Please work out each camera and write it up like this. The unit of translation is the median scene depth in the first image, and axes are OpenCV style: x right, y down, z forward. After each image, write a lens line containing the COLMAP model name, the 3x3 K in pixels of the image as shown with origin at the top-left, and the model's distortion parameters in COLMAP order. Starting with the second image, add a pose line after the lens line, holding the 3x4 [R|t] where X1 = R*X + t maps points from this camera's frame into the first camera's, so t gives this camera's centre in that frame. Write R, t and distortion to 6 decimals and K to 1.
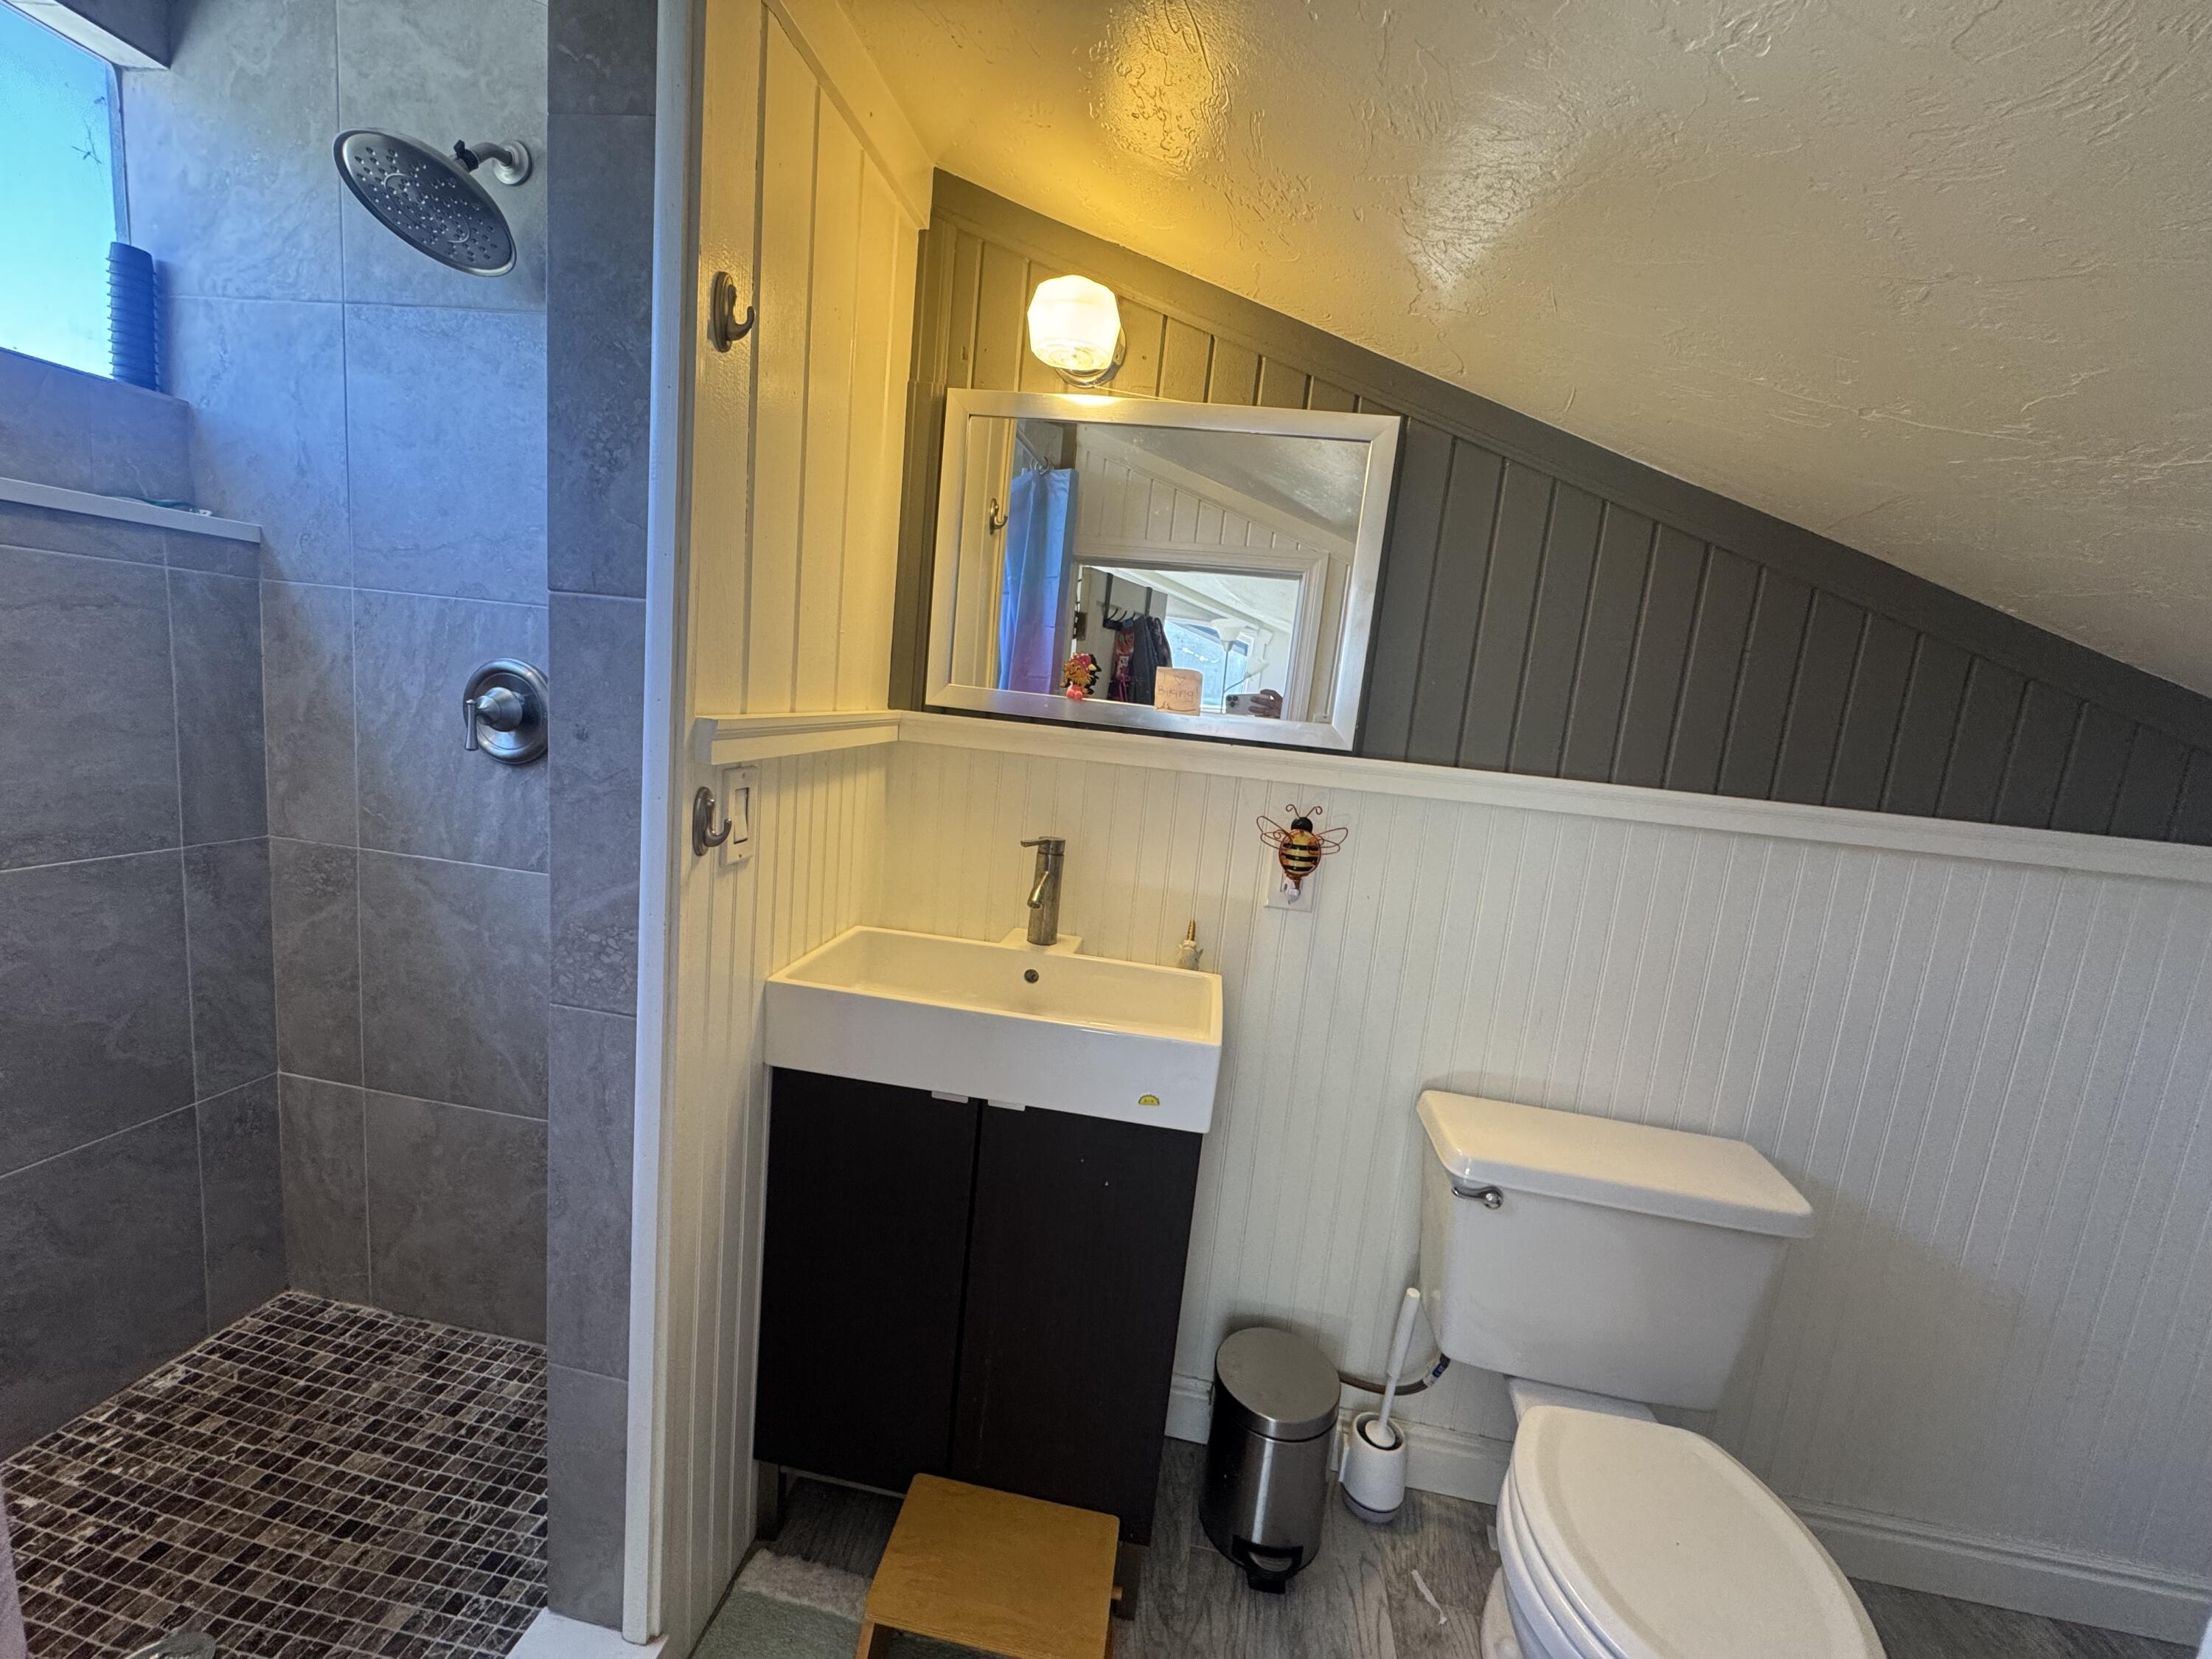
lens RADIAL K [[883.0, 0, 1102.3], [0, 883.0, 824.7], [0, 0, 1]] dist [-0.003140, 0.000538]
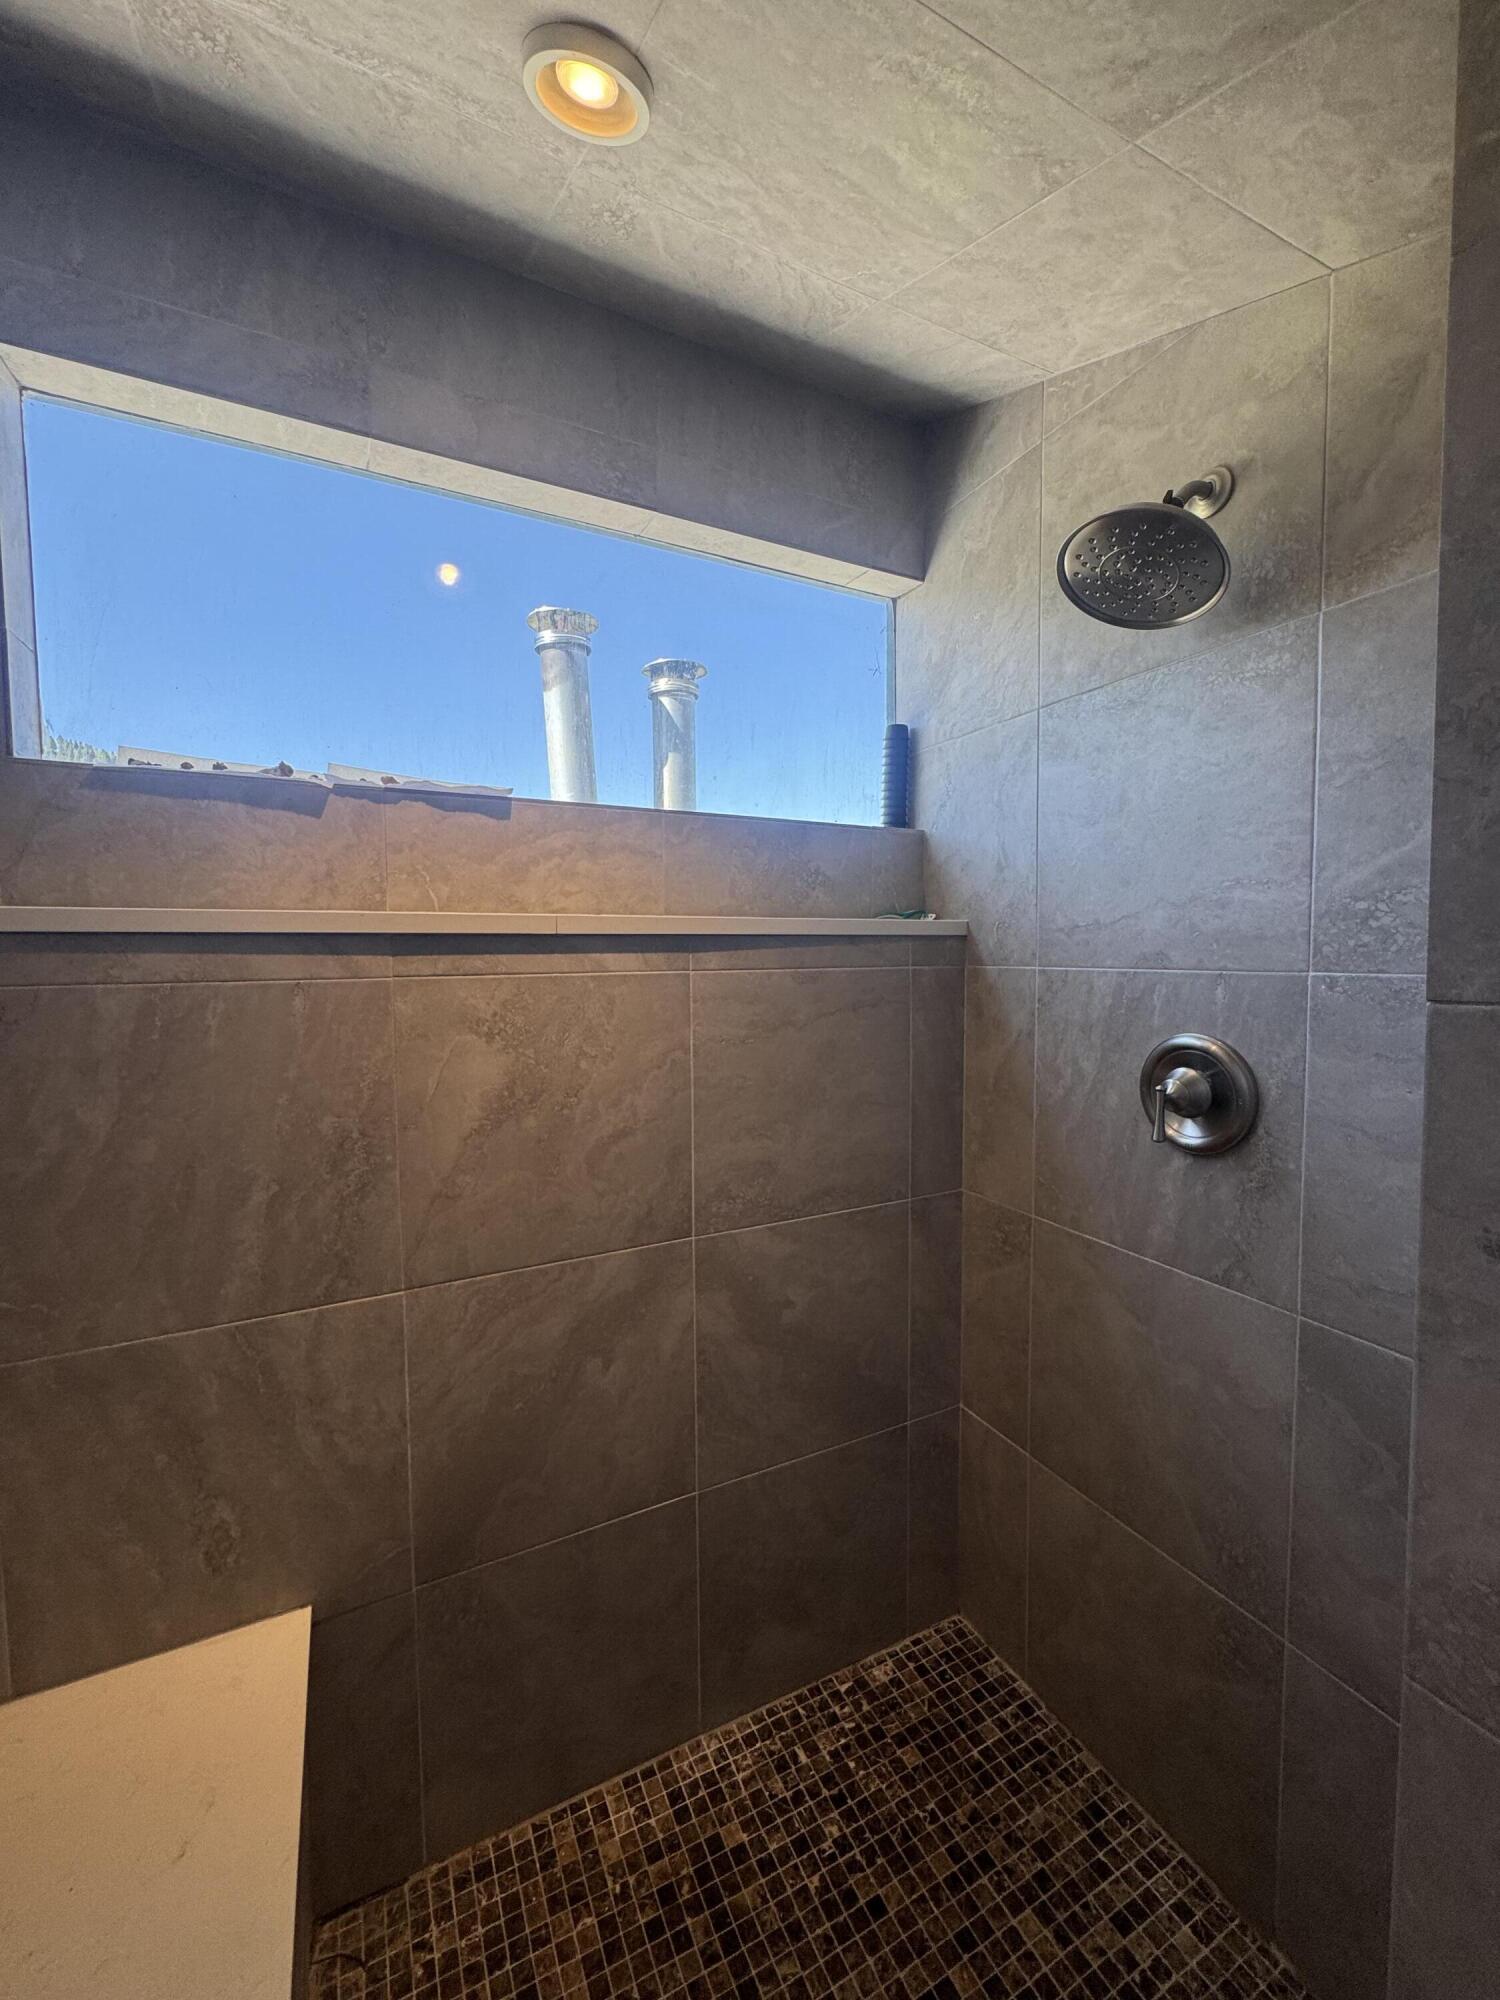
lens RADIAL K [[798.4, 0, 750.6], [0, 798.4, 997.5], [0, 0, 1]] dist [-0.003140, 0.000538]
pose [[0.575366, -0.055500, -0.816011, -0.283029], [-0.055682, 0.992722, -0.106780, -0.116578], [0.815999, 0.106874, 0.568088, 0.192706]]
